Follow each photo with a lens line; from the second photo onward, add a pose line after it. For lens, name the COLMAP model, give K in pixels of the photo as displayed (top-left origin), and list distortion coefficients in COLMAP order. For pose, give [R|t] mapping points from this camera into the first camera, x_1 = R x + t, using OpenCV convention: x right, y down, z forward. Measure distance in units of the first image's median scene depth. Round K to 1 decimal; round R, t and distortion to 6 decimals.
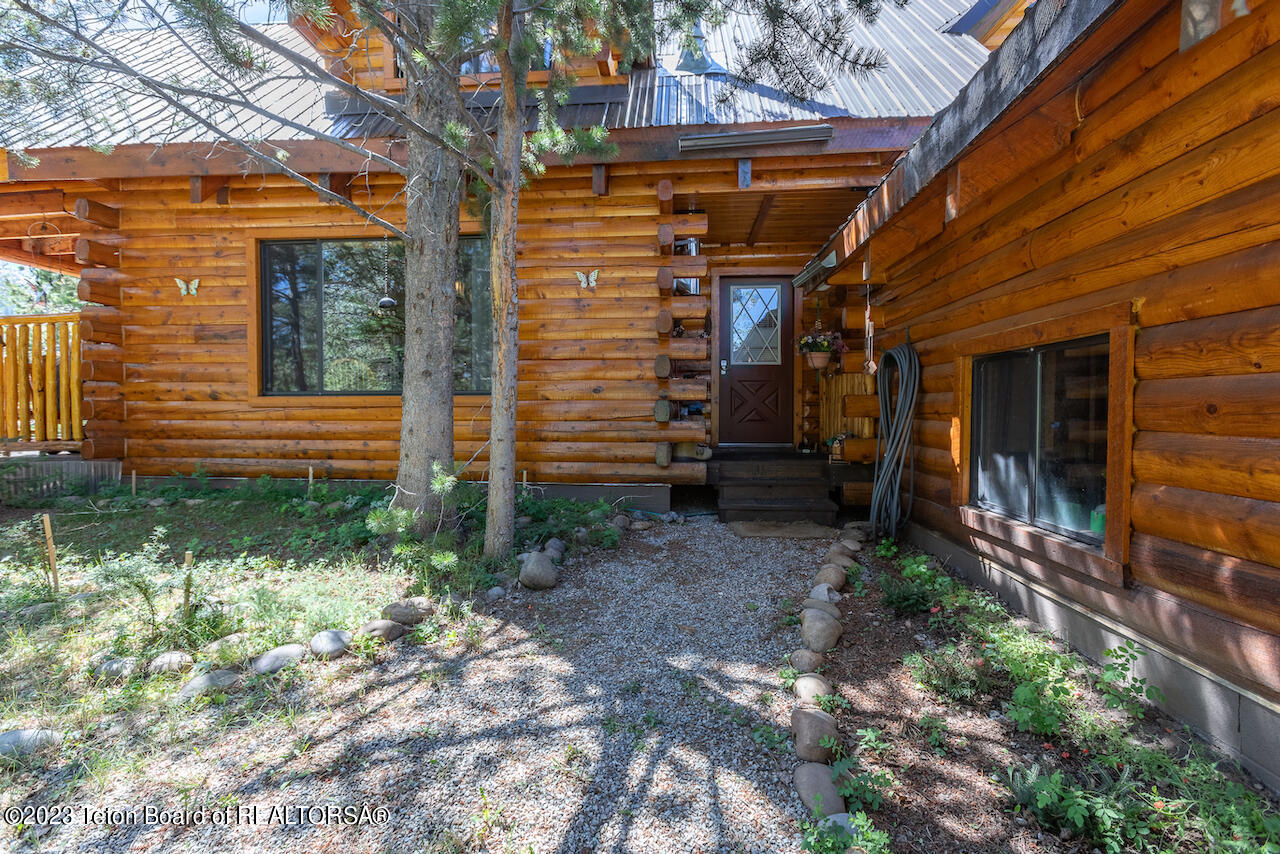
lens RADIAL K [[572.2, 0, 640.0], [0, 572.2, 427.0], [0, 0, 1]] dist [-0.033962, 0.012772]
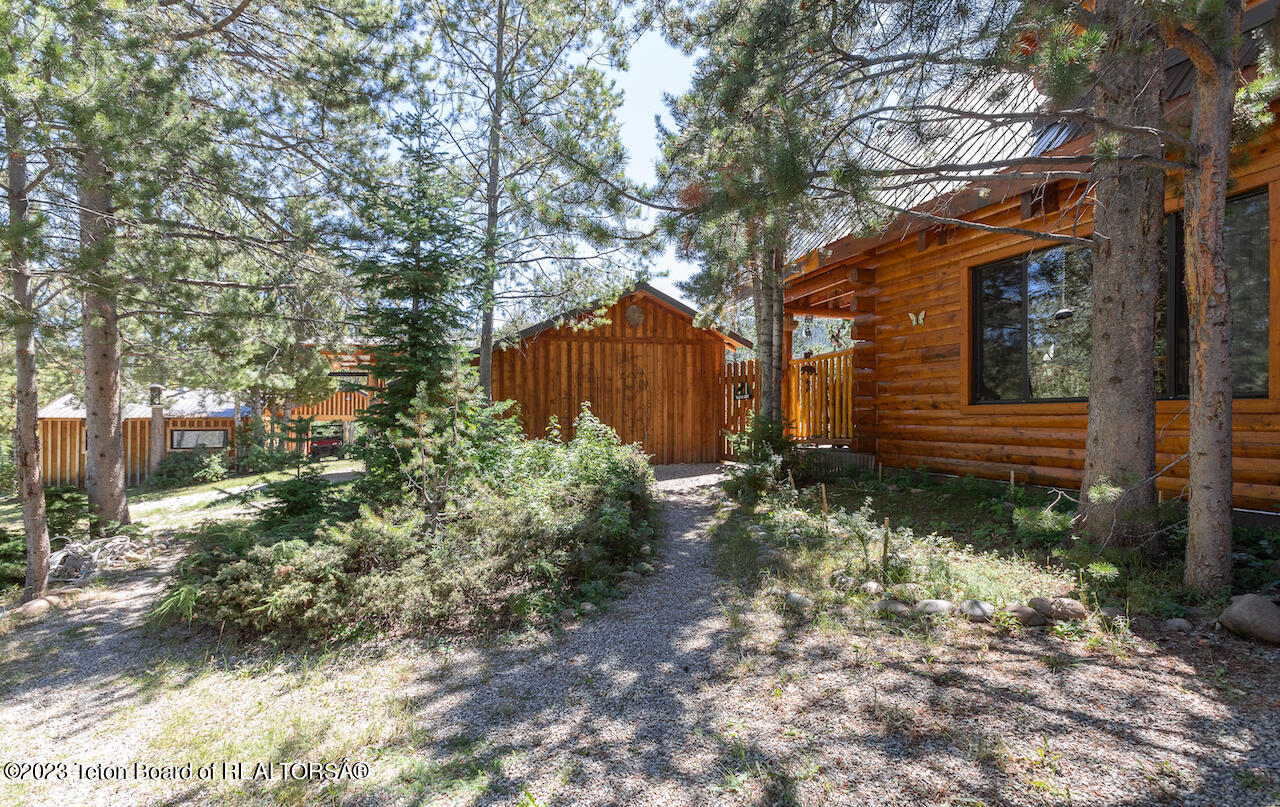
lens RADIAL K [[611.6, 0, 640.0], [0, 611.6, 403.5], [0, 0, 1]] dist [0.001063, 0.000371]
pose [[0.403154, -0.017230, -0.914970, 0.243295], [-0.027292, 0.999152, -0.030841, -0.001796], [0.914725, 0.037405, 0.402342, -0.135443]]
